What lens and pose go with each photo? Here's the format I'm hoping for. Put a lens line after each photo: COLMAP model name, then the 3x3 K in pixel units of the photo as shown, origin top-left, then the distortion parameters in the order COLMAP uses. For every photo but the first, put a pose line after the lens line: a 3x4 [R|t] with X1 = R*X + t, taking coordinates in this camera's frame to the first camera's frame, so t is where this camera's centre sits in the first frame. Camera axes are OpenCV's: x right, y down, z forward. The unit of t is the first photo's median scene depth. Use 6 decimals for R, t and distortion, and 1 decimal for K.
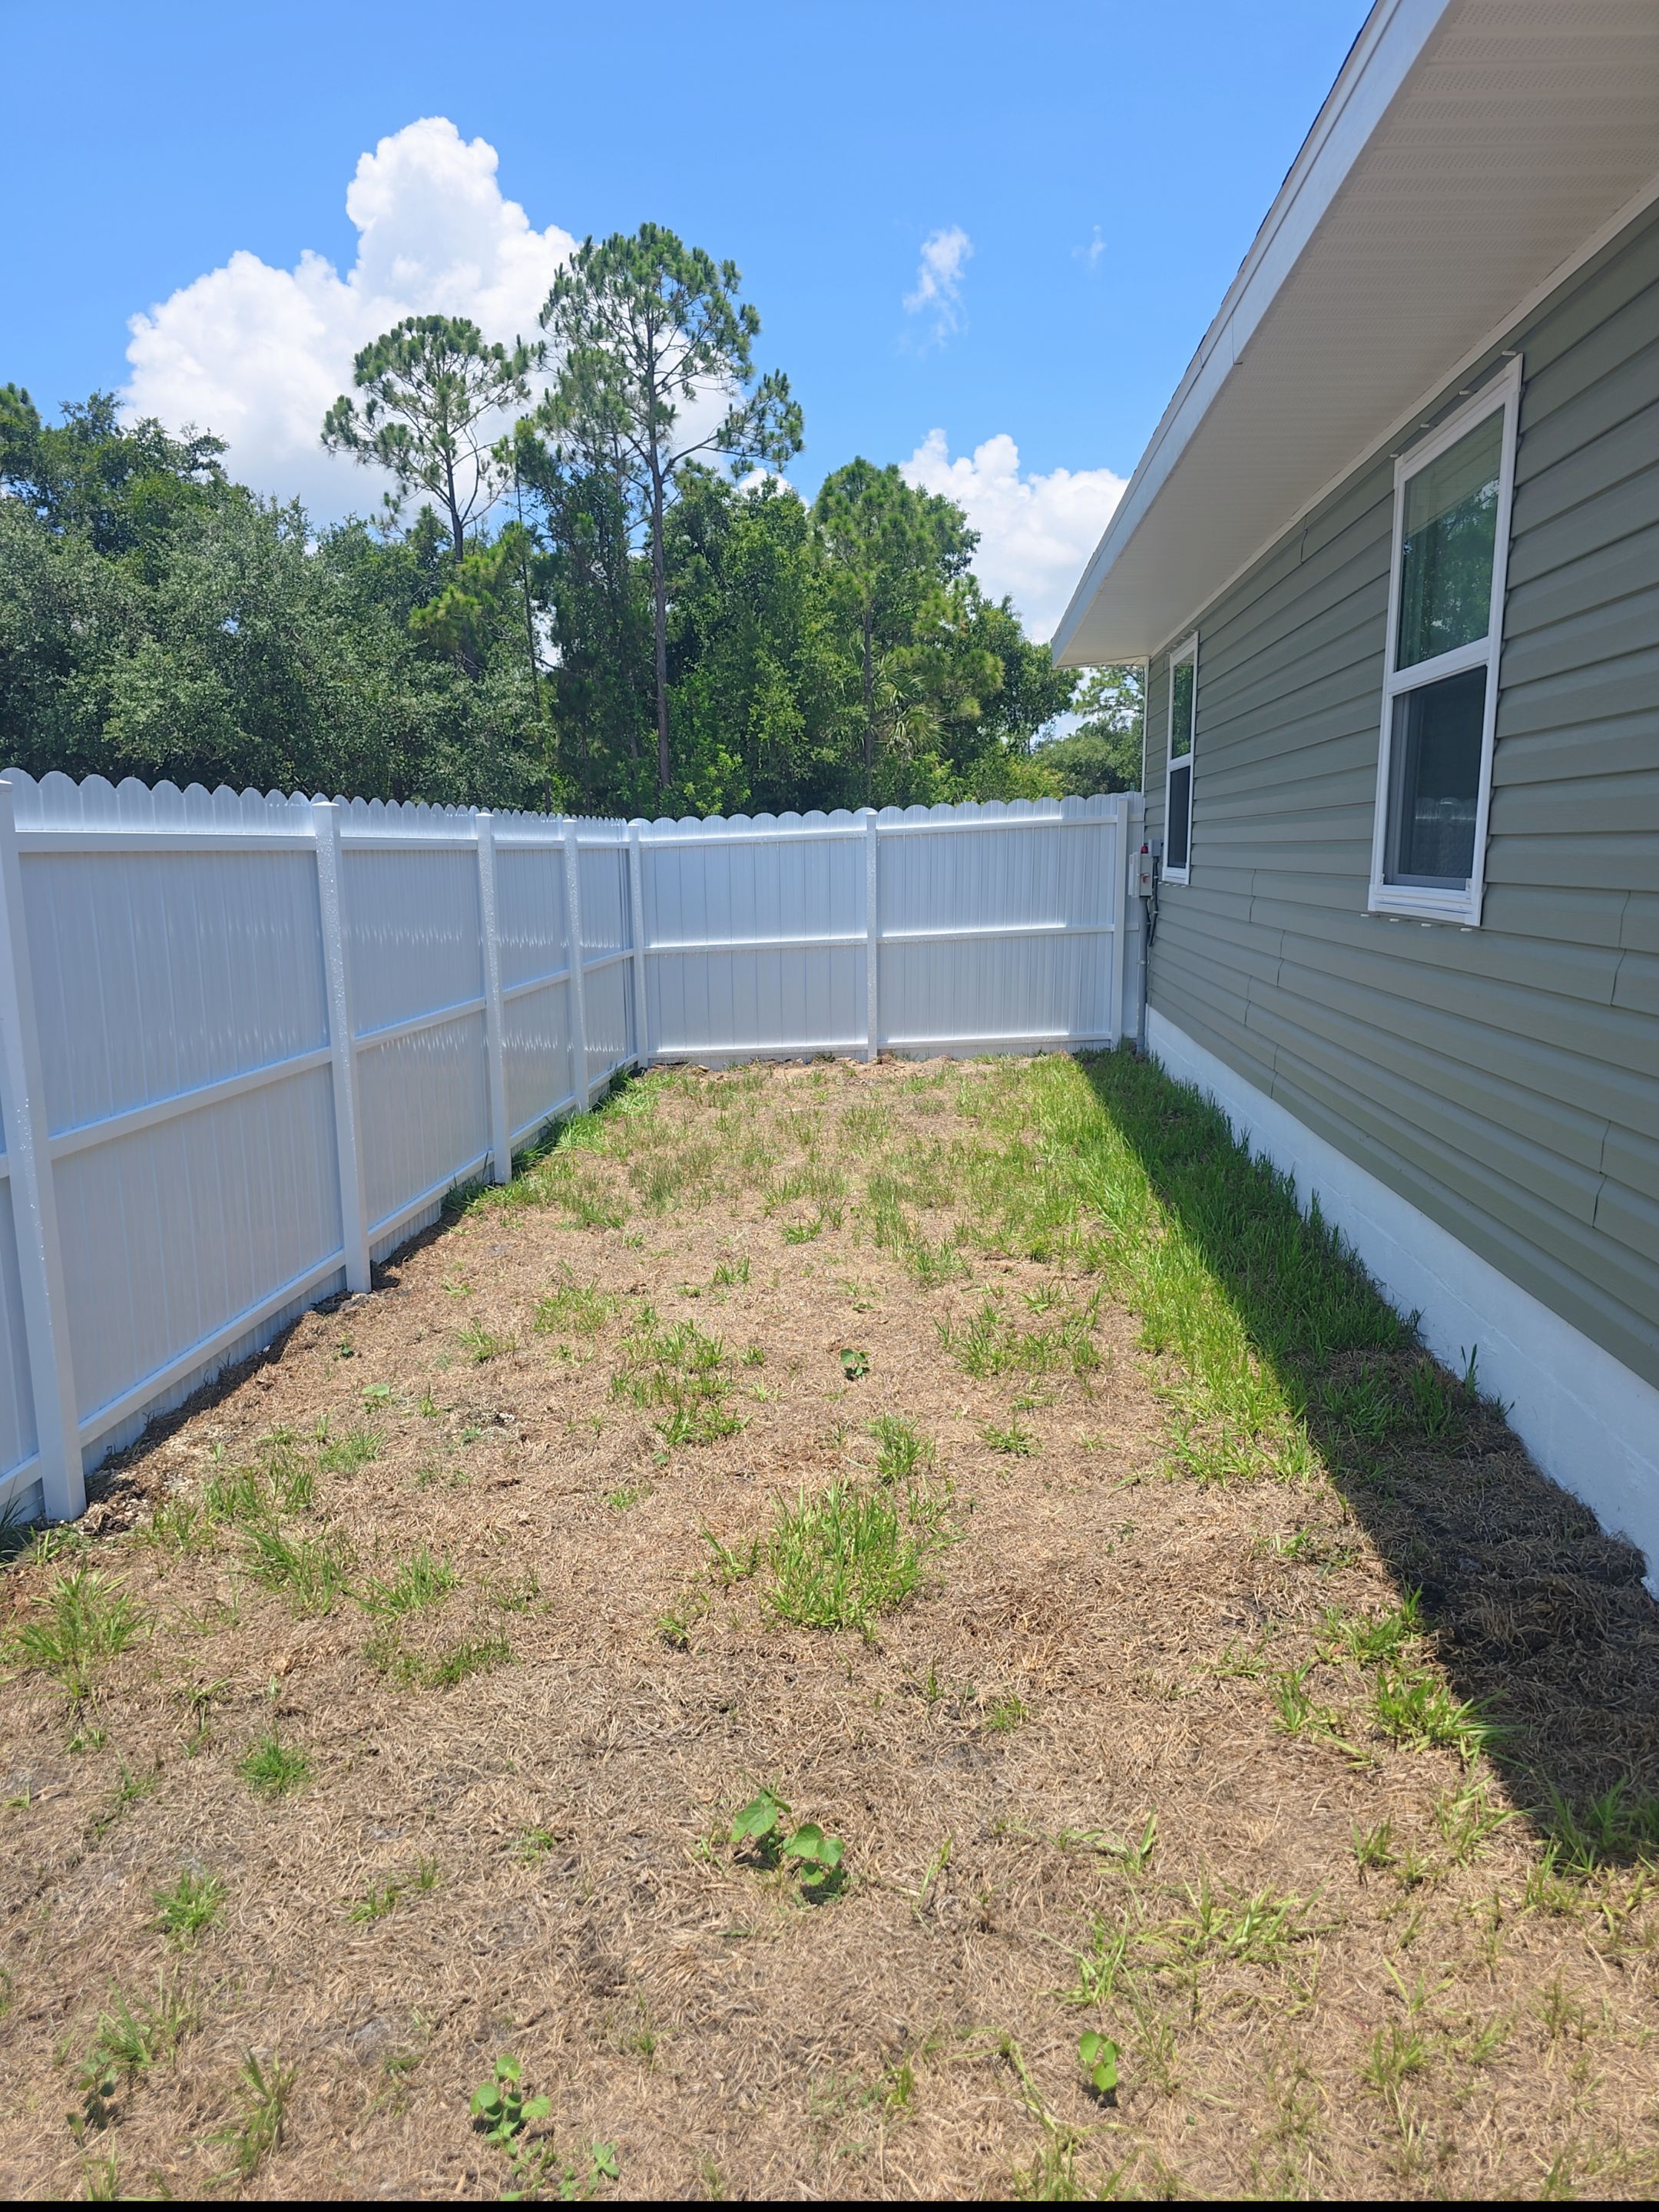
lens RADIAL K [[1477.1, 0, 852.3], [0, 1477.1, 1137.9], [0, 0, 1]] dist [0.056487, -0.049066]
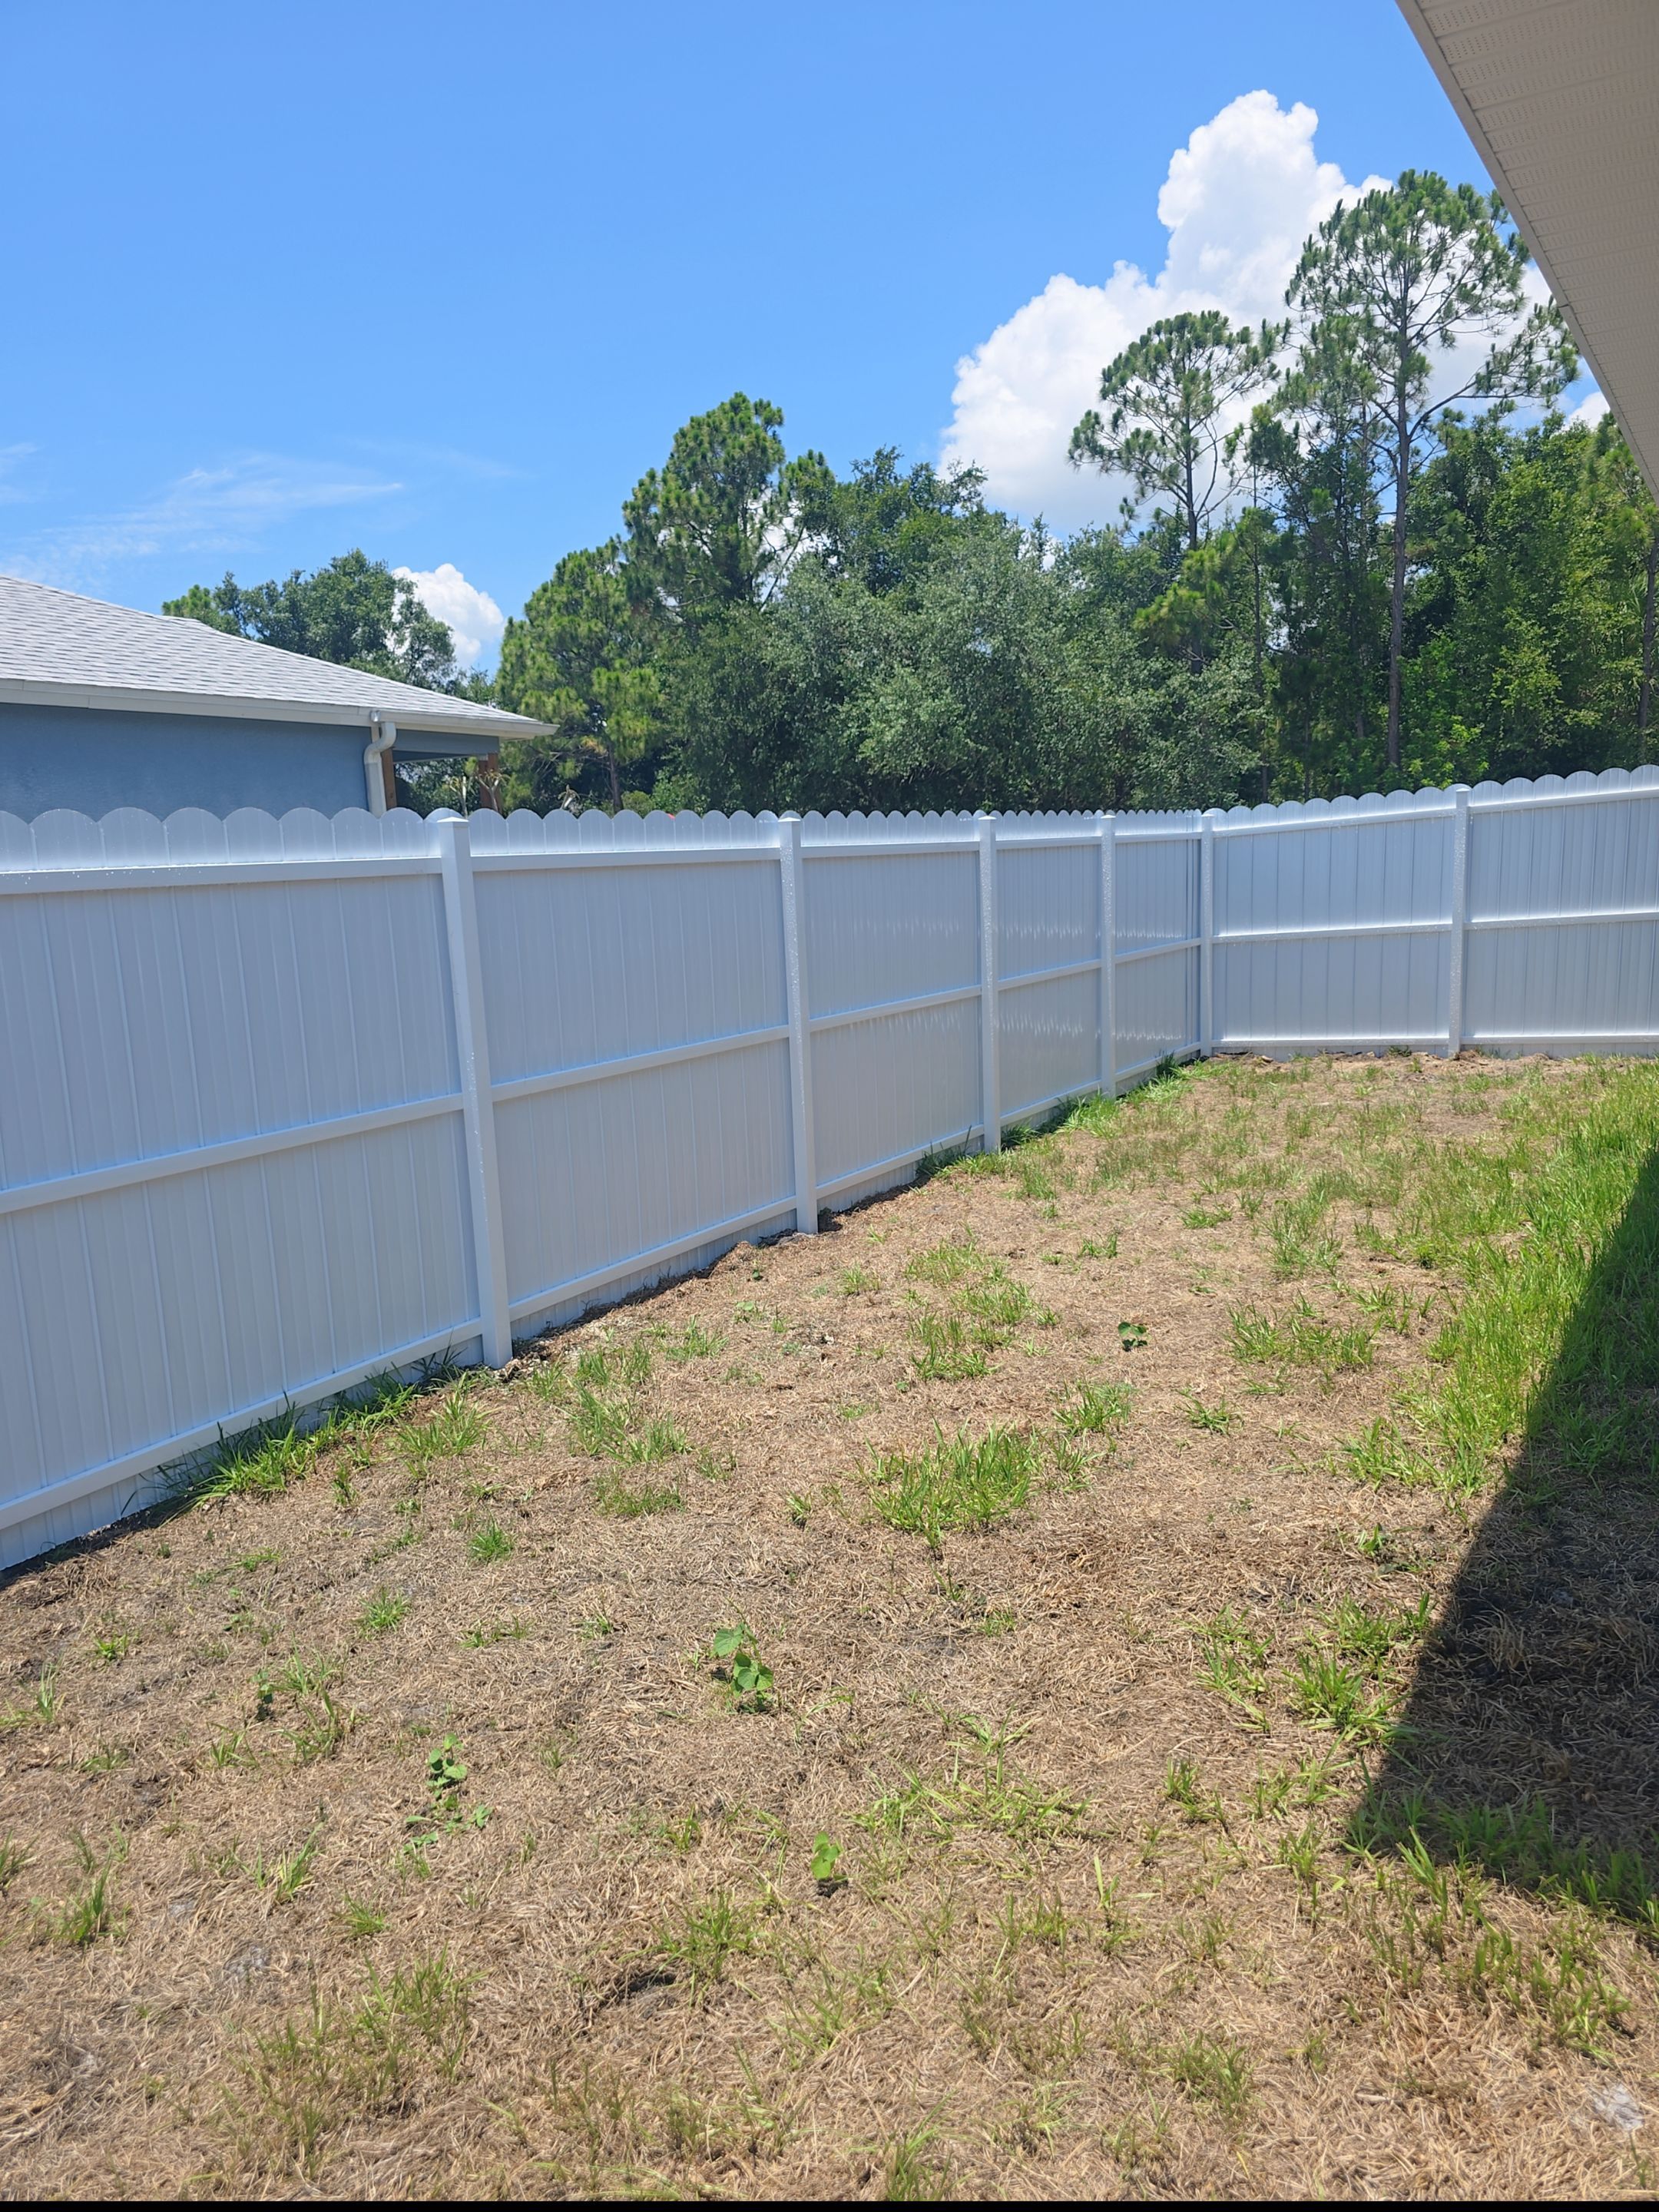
lens RADIAL K [[1477.1, 0, 860.5], [0, 1477.1, 1157.9], [0, 0, 1]] dist [0.056487, -0.049066]
pose [[0.882608, 0.065836, -0.465477, 0.129864], [-0.056405, 0.997823, 0.034177, 0.000687], [0.466714, -0.003910, 0.884400, -0.010466]]
